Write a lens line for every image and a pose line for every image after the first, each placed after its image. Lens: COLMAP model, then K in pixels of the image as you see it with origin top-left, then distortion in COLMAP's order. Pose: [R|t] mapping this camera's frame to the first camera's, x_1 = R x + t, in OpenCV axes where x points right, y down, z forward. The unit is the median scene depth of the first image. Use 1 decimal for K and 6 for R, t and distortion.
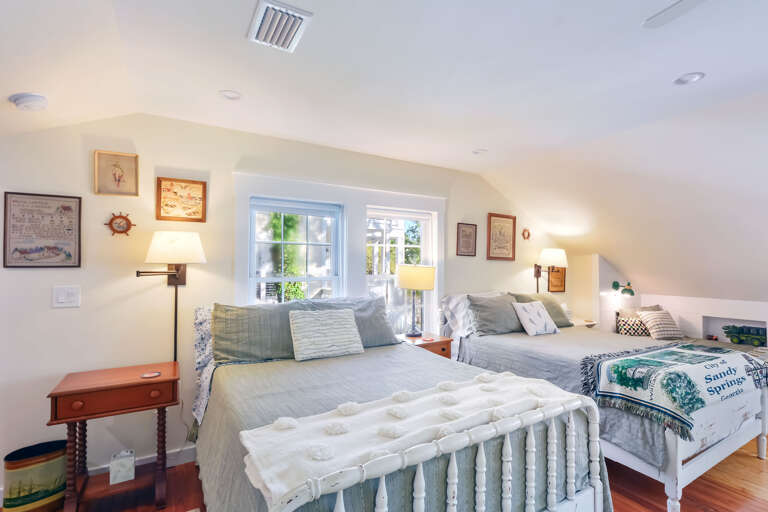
lens RADIAL K [[366.3, 0, 385.3], [0, 366.3, 260.4], [0, 0, 1]] dist [-0.002288, -0.000943]
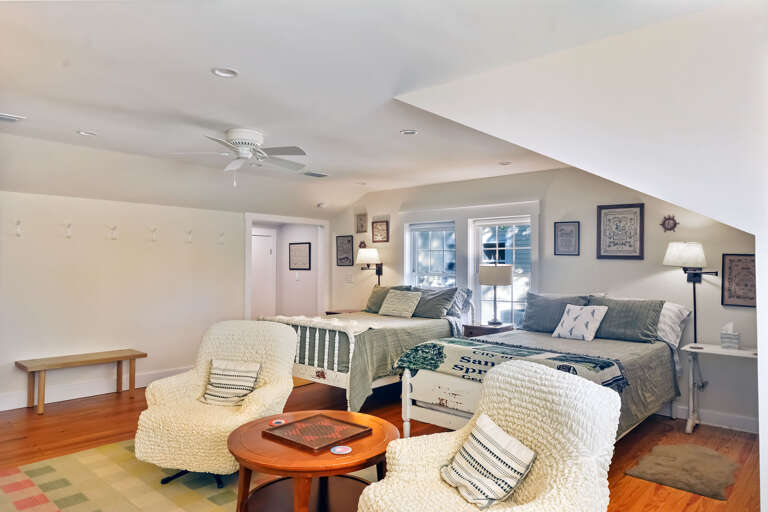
lens RADIAL K [[510.2, 0, 384.5], [0, 510.2, 256.9], [0, 0, 1]] dist [0.005009, 0.000499]
pose [[0.280743, -0.016369, -0.959643, 2.042241], [0.007254, 0.999862, -0.014932, 0.012586], [0.959755, -0.002769, 0.280823, 0.242310]]
